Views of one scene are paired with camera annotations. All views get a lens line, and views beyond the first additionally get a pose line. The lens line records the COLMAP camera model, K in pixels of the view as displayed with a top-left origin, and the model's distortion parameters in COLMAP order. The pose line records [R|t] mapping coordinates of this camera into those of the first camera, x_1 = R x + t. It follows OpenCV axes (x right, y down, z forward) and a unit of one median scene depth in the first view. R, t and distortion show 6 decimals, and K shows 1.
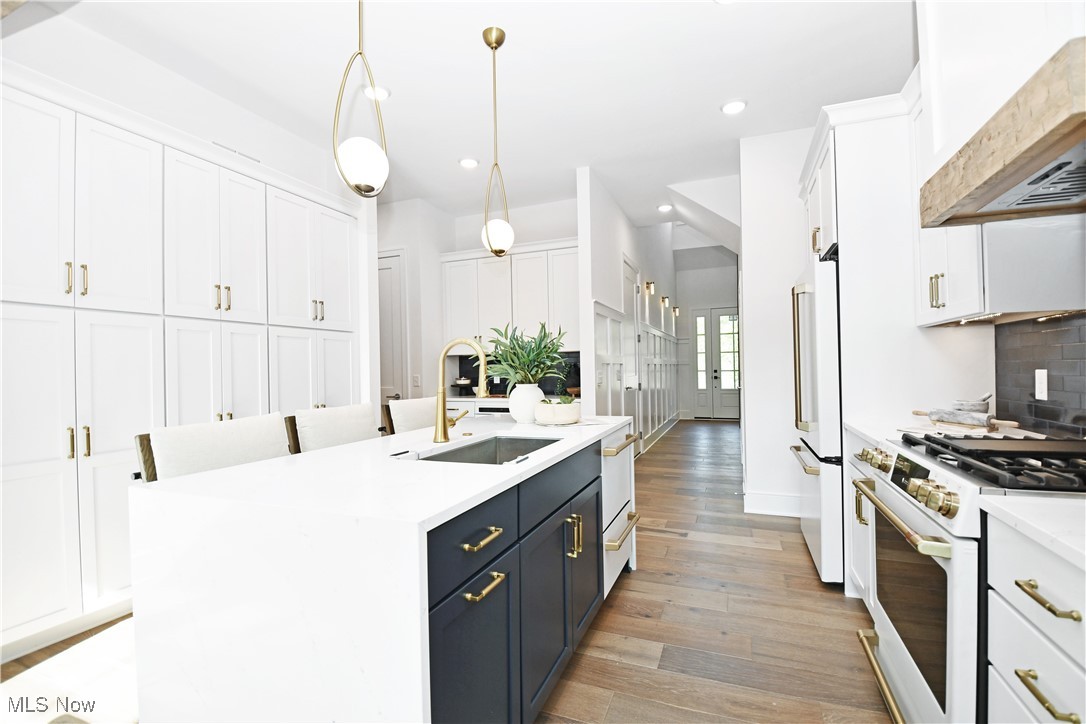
lens RADIAL K [[480.4, 0, 540.2], [0, 480.4, 366.2], [0, 0, 1]] dist [-0.013078, -0.004640]
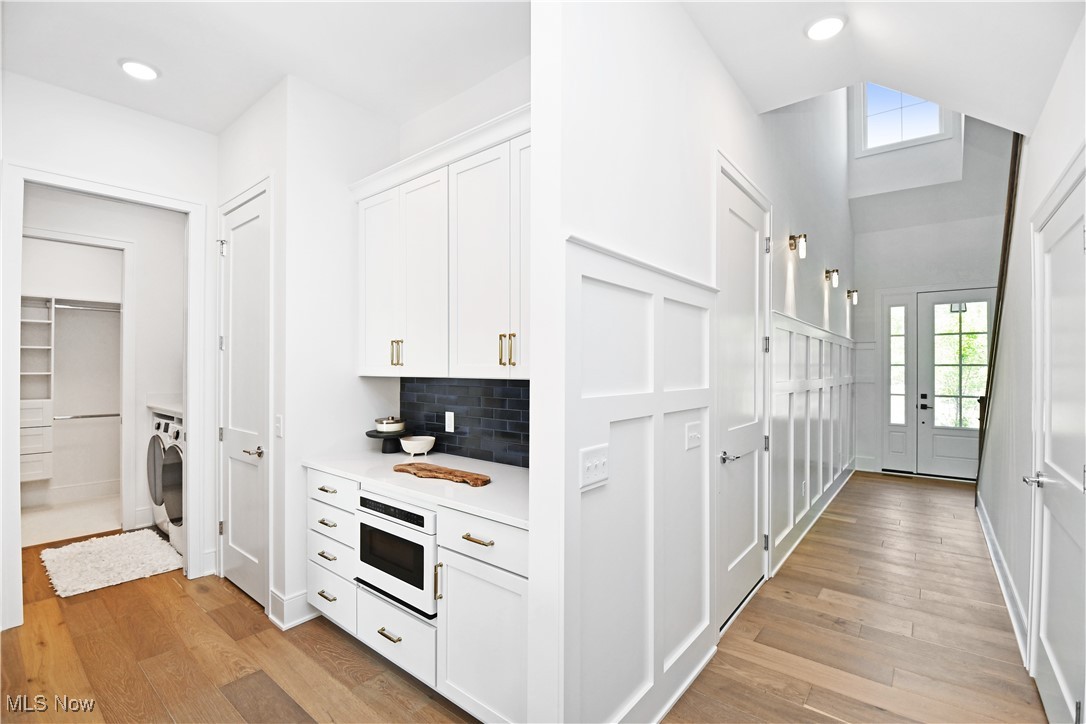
lens RADIAL K [[480.4, 0, 556.4], [0, 480.4, 367.0], [0, 0, 1]] dist [-0.013078, -0.004640]
pose [[0.961088, 0.020538, -0.275477, 0.089536], [-0.019288, 0.999788, 0.007247, -0.022675], [0.275567, -0.001652, 0.961280, 0.311370]]
